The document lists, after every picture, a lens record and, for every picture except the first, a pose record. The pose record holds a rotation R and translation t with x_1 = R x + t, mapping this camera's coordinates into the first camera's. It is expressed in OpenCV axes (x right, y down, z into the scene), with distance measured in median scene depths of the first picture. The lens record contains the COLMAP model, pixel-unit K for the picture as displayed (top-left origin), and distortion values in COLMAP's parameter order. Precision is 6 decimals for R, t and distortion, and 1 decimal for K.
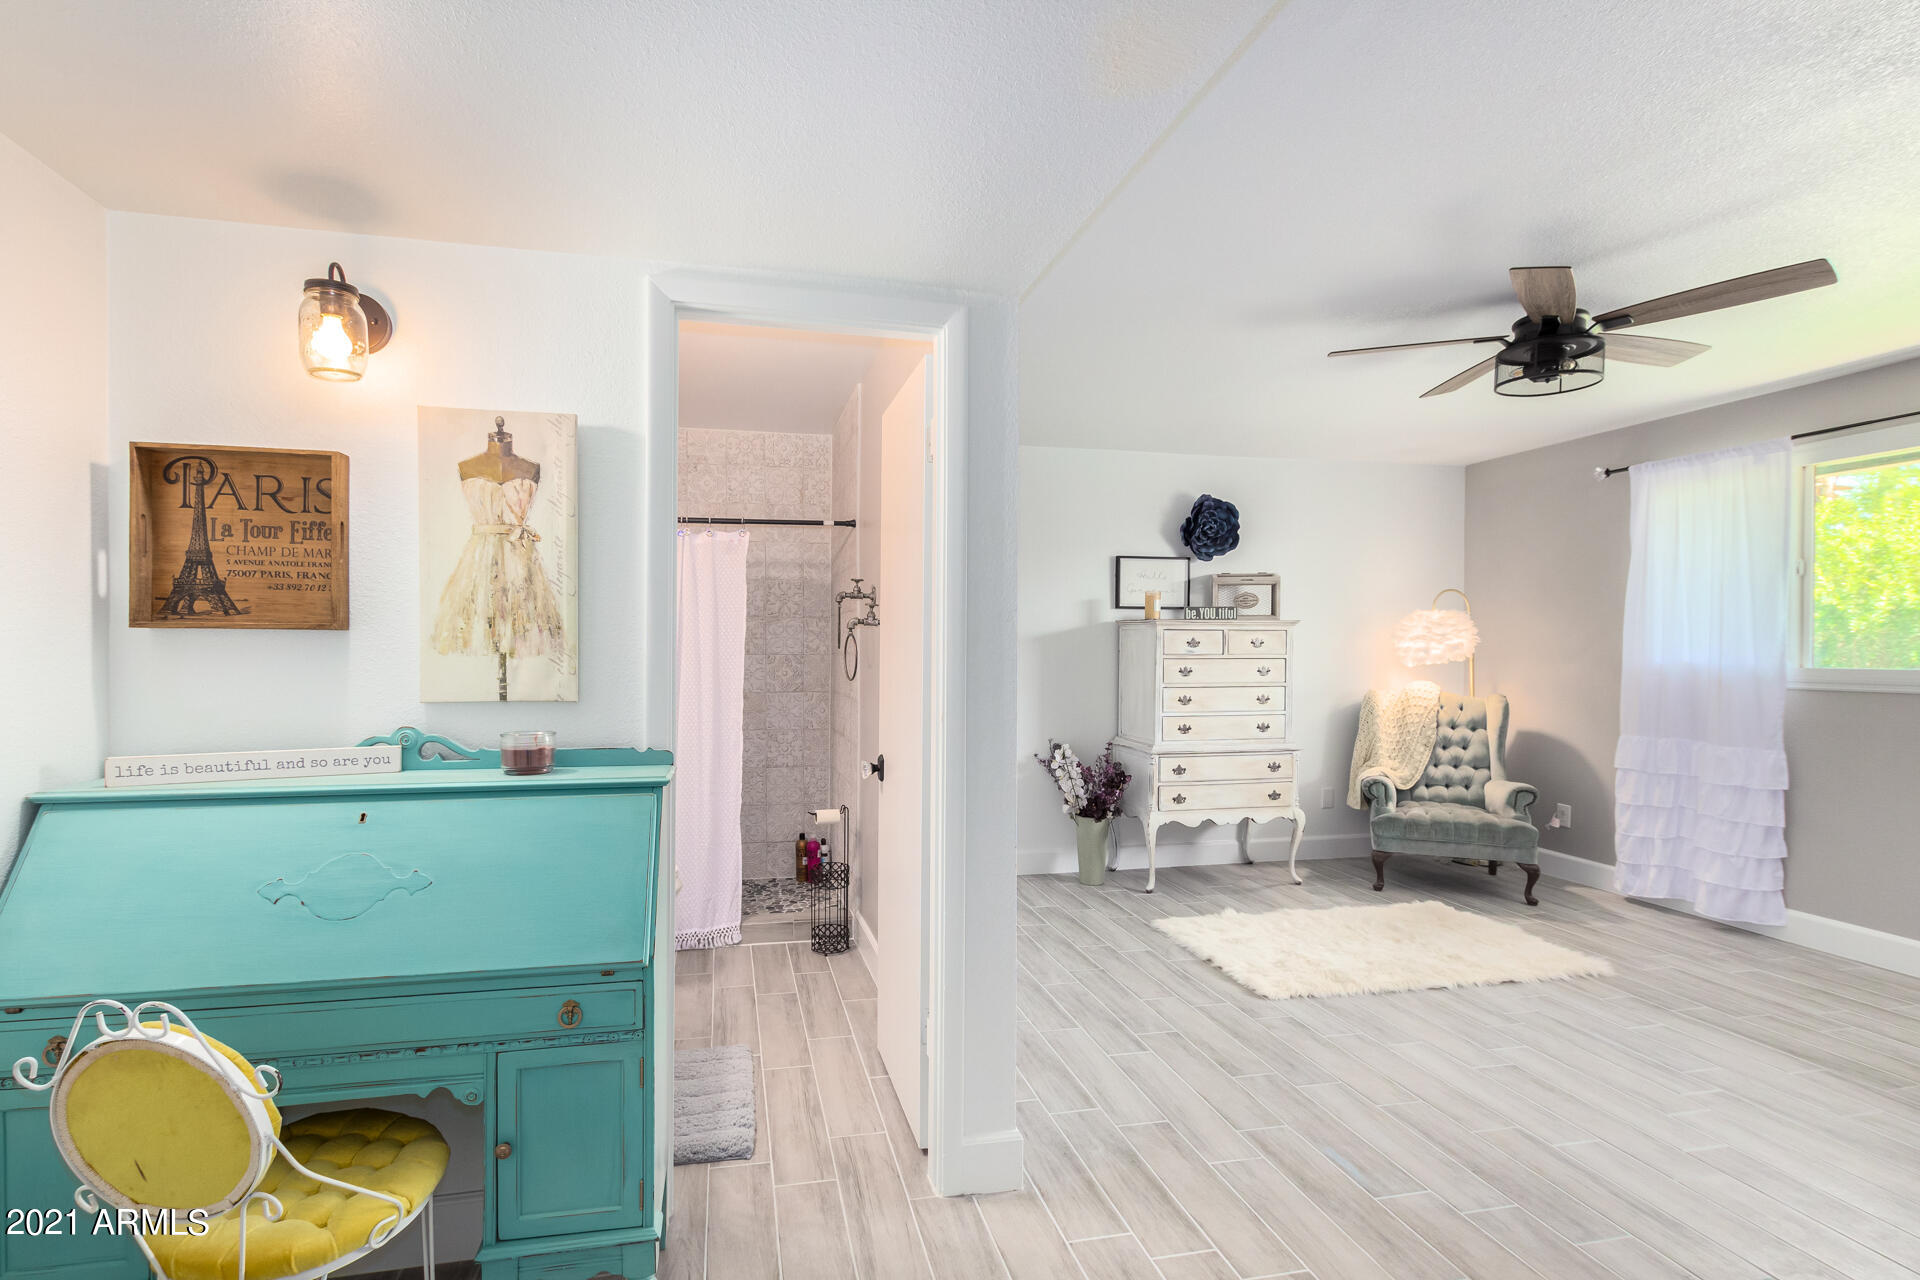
lens RADIAL K [[887.4, 0, 912.1], [0, 887.4, 658.9], [0, 0, 1]] dist [0.004756, 0.000154]
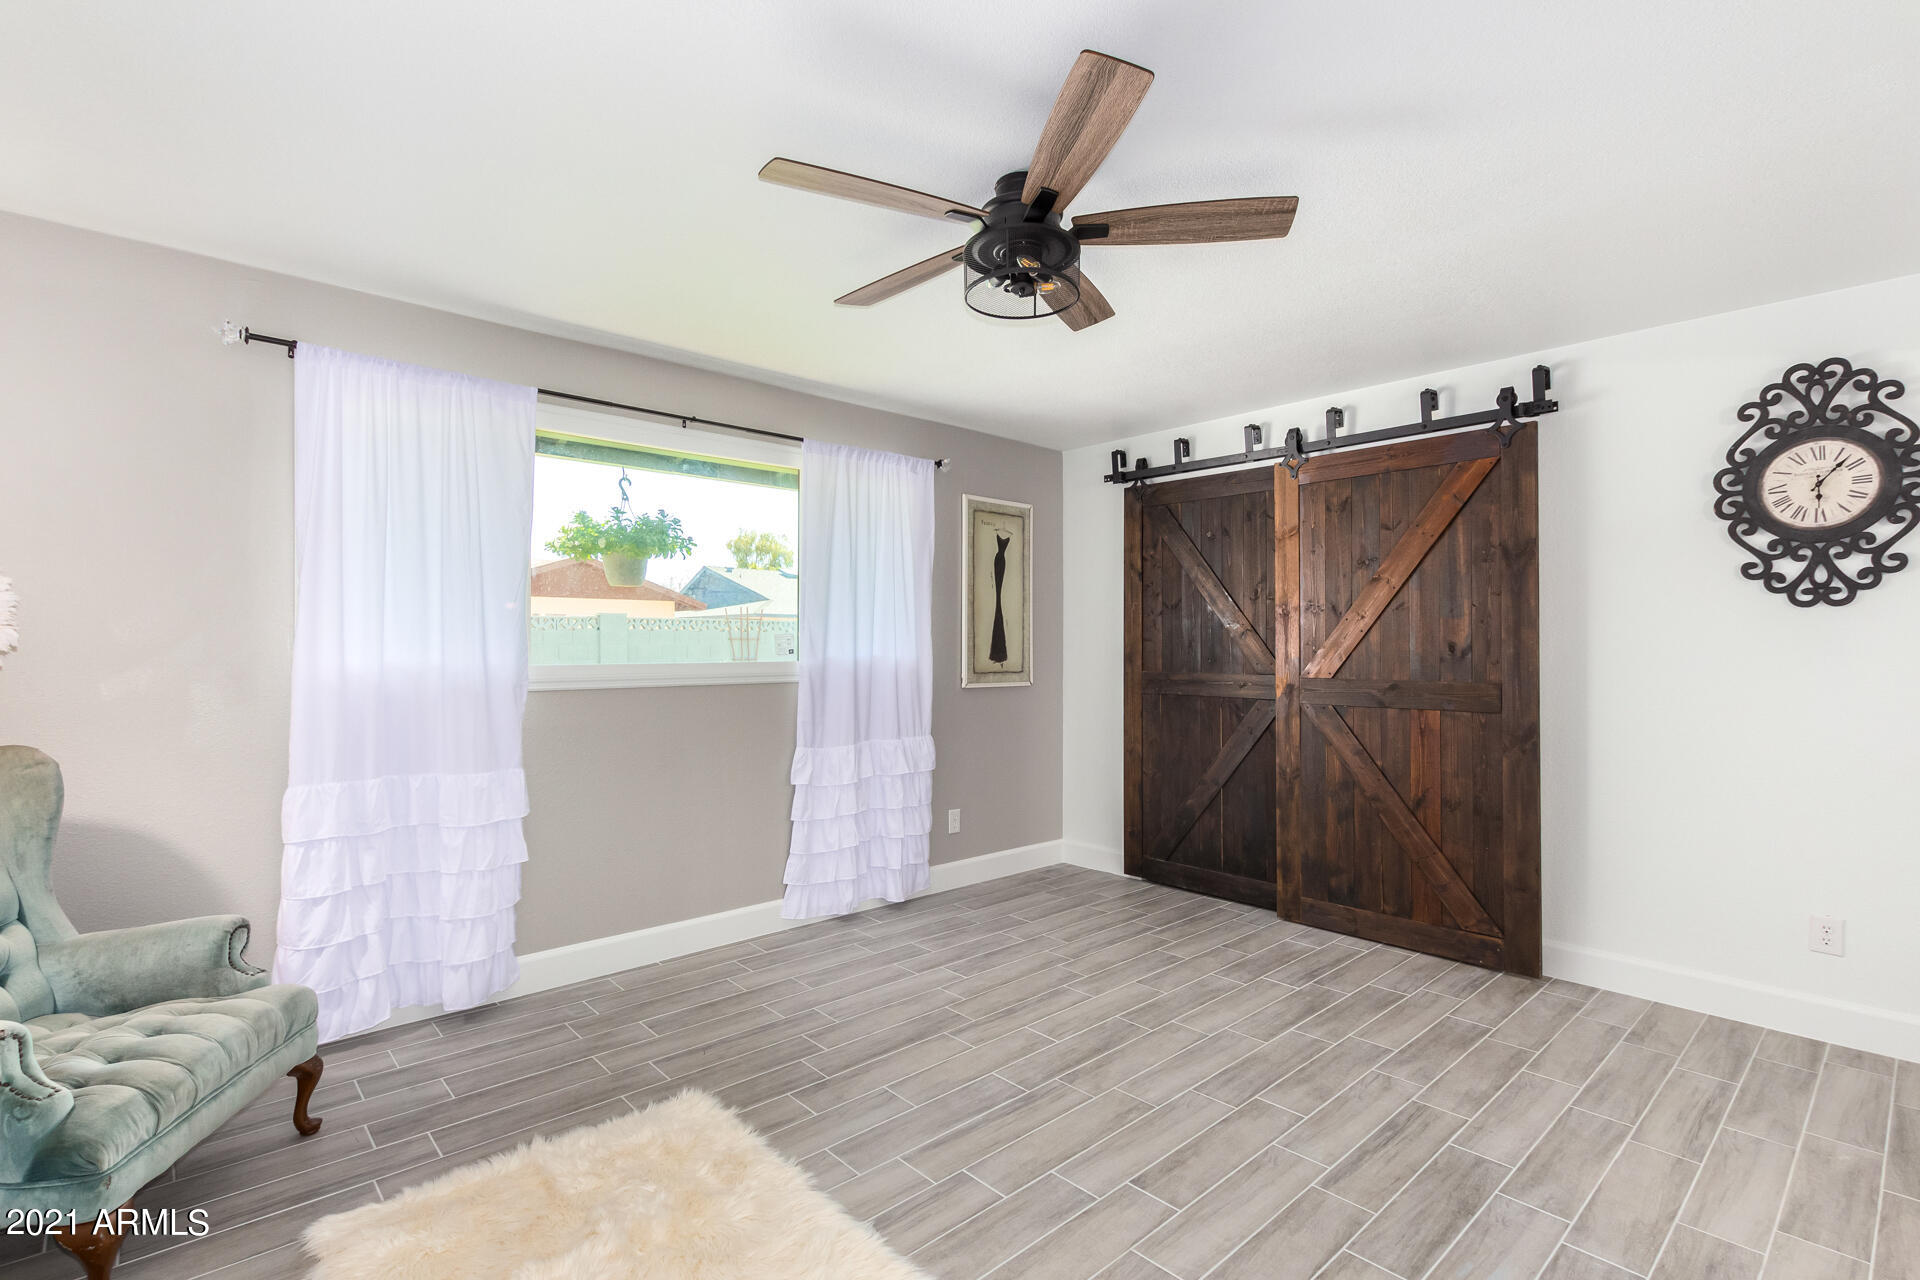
lens RADIAL K [[887.4, 0, 963.6], [0, 887.4, 650.6], [0, 0, 1]] dist [0.004756, 0.000154]
pose [[-0.508241, -0.005386, 0.861198, 0.053105], [0.008059, 0.999907, 0.011010, -0.008638], [-0.861177, 0.012536, -0.508151, 0.910143]]
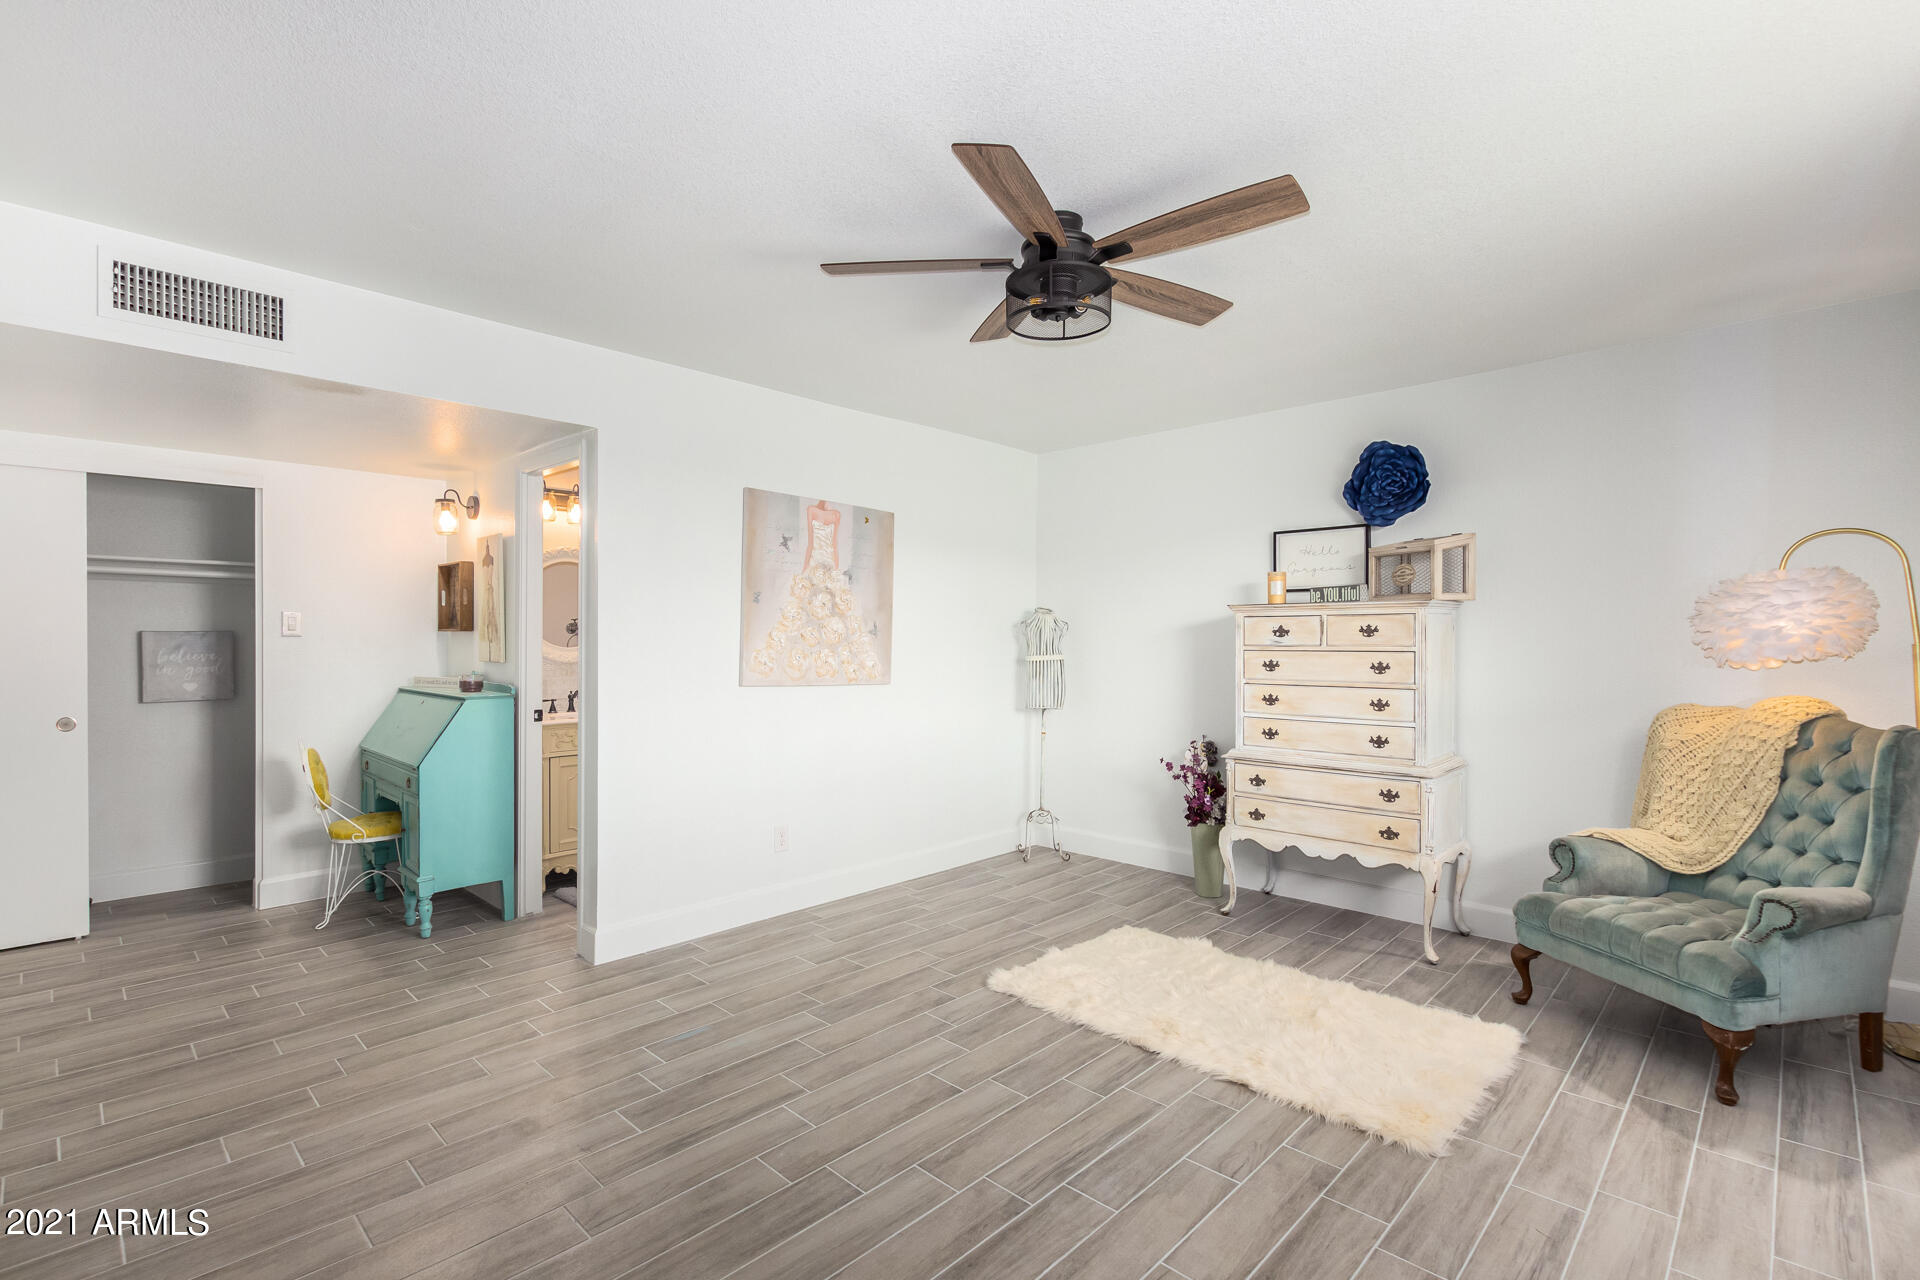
lens RADIAL K [[887.4, 0, 955.9], [0, 887.4, 632.3], [0, 0, 1]] dist [0.004756, 0.000154]
pose [[0.562944, -0.005651, -0.826476, 0.864586], [-0.009440, 0.999867, -0.013267, -0.003507], [0.826441, 0.015271, 0.562816, 0.283425]]
